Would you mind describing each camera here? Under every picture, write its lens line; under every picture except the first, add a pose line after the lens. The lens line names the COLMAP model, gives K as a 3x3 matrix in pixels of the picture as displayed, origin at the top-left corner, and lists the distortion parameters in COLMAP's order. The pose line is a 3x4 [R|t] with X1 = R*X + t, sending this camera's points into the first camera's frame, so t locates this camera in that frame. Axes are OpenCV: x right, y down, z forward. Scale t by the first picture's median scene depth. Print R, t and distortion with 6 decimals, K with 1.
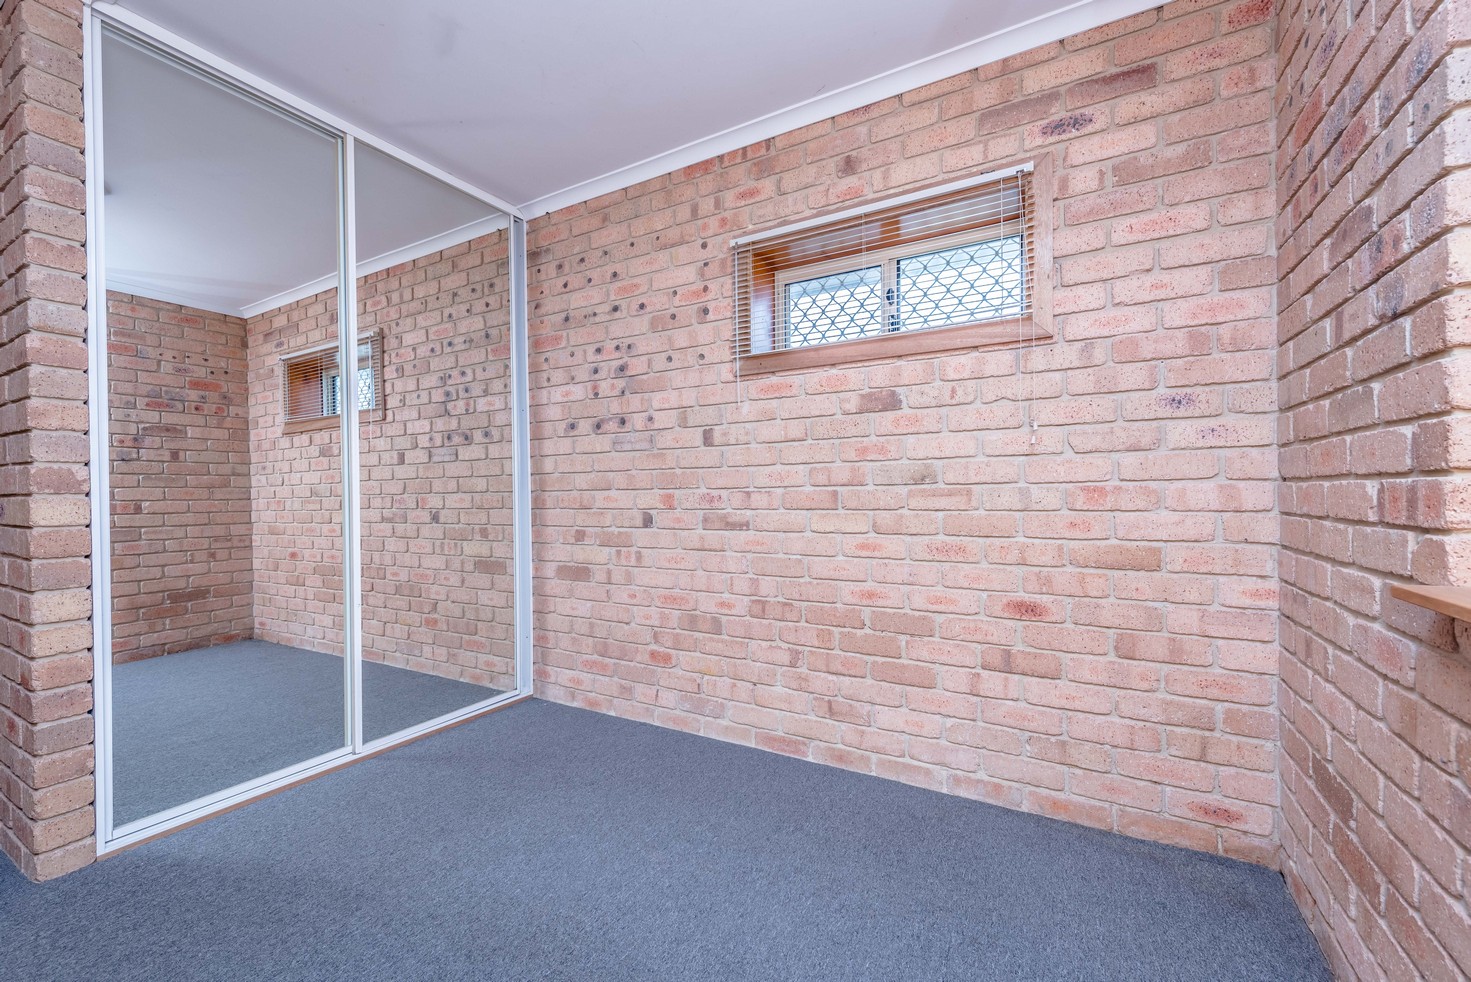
lens RADIAL K [[596.5, 0, 739.8], [0, 596.5, 494.3], [0, 0, 1]] dist [0.014532, -0.002209]
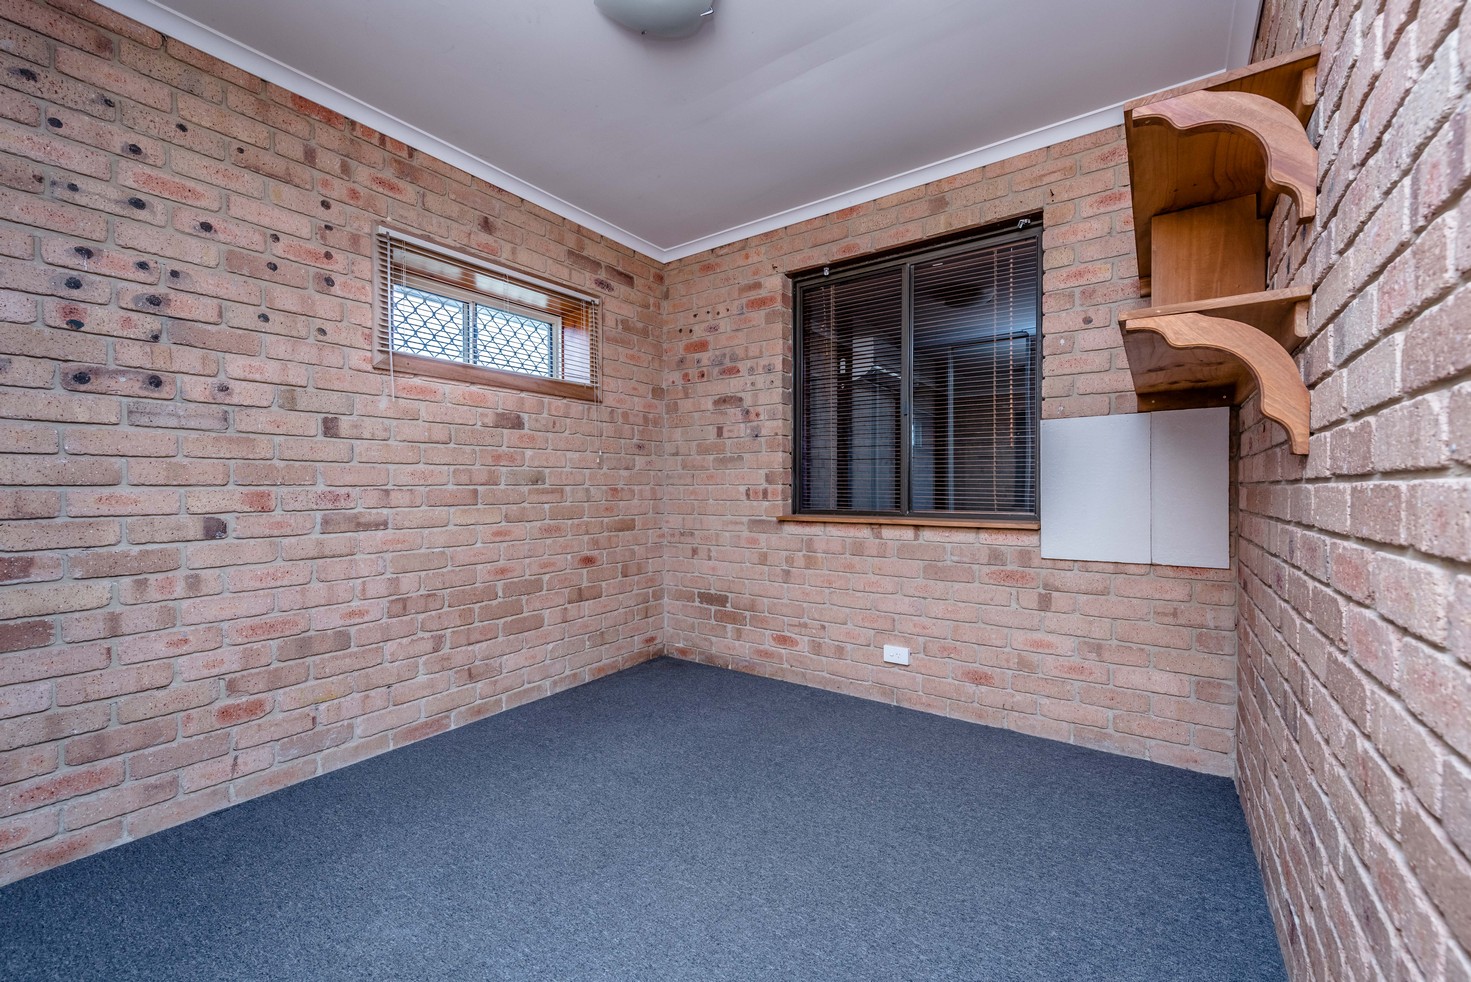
lens RADIAL K [[596.5, 0, 745.7], [0, 596.5, 490.0], [0, 0, 1]] dist [0.014532, -0.002209]
pose [[0.080483, 0.003928, 0.996748, -0.896685], [0.003740, 0.999984, -0.004242, 0.002563], [-0.996749, 0.004069, 0.080467, 0.332772]]
